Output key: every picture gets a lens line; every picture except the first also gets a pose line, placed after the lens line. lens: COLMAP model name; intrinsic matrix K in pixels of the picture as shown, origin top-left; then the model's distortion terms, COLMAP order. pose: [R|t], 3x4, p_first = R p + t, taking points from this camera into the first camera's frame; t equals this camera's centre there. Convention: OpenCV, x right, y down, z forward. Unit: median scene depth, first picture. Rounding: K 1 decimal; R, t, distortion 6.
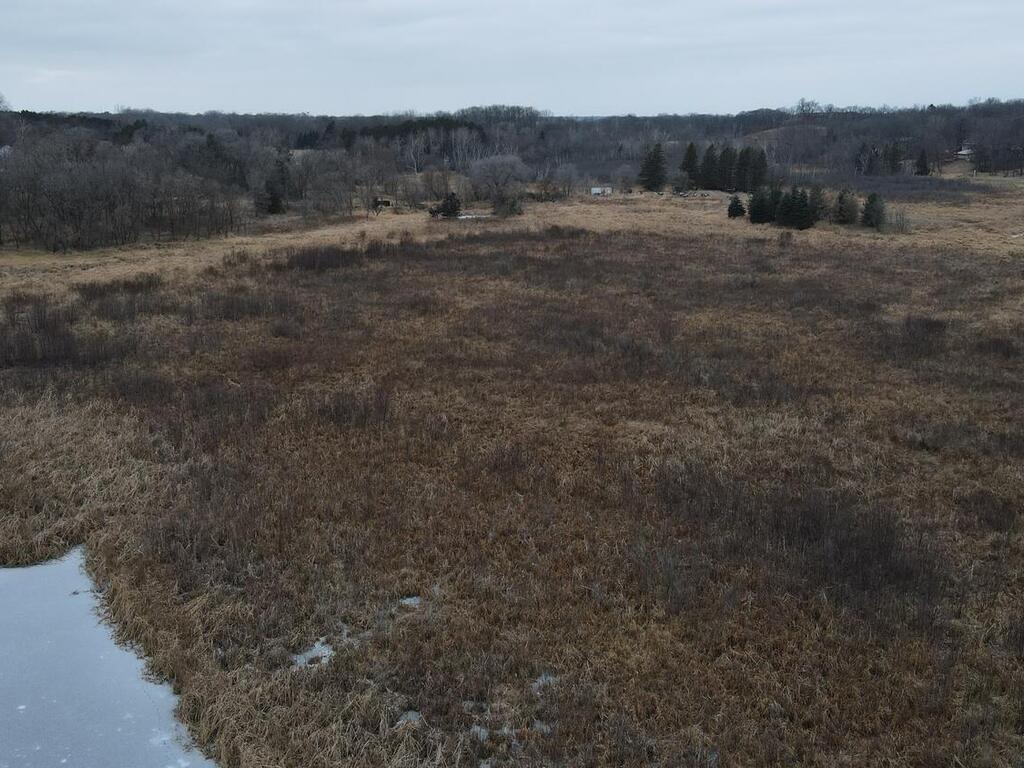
lens RADIAL K [[1008.9, 0, 502.7], [0, 1008.9, 384.9], [0, 0, 1]] dist [-0.023659, 0.086367]
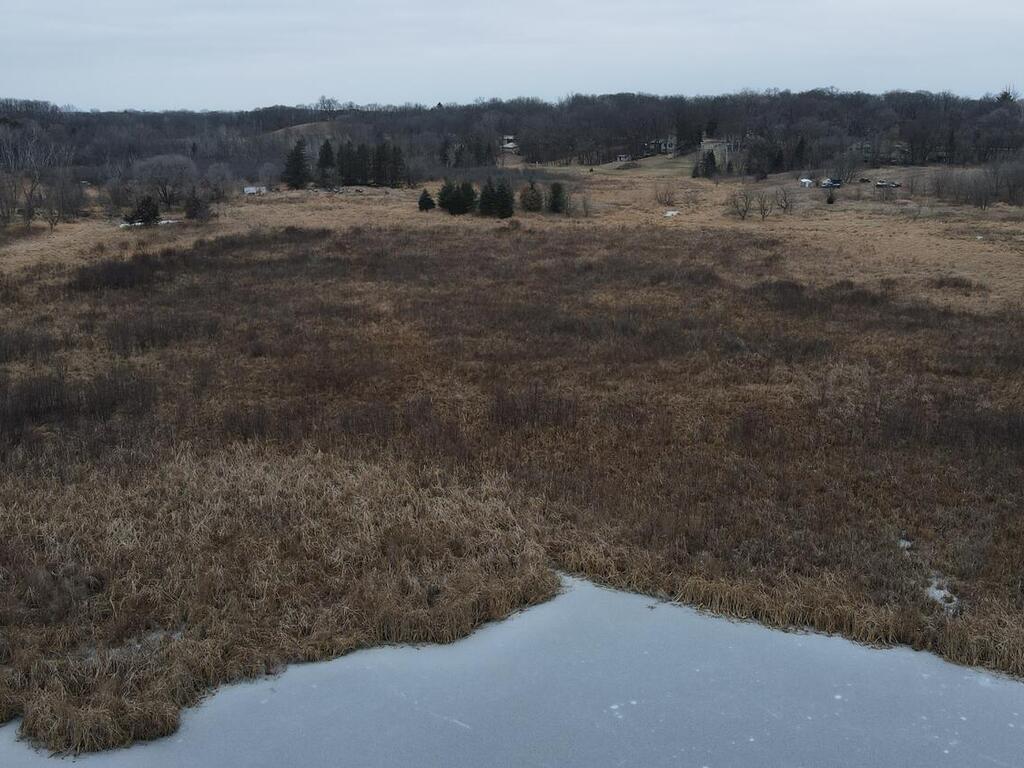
lens RADIAL K [[1008.9, 0, 502.7], [0, 1008.9, 384.9], [0, 0, 1]] dist [-0.023659, 0.086367]
pose [[0.862957, -0.128579, 0.488644, -0.197334], [0.126839, 0.991239, 0.036829, -0.012207], [-0.489098, 0.030198, 0.871706, 0.043221]]
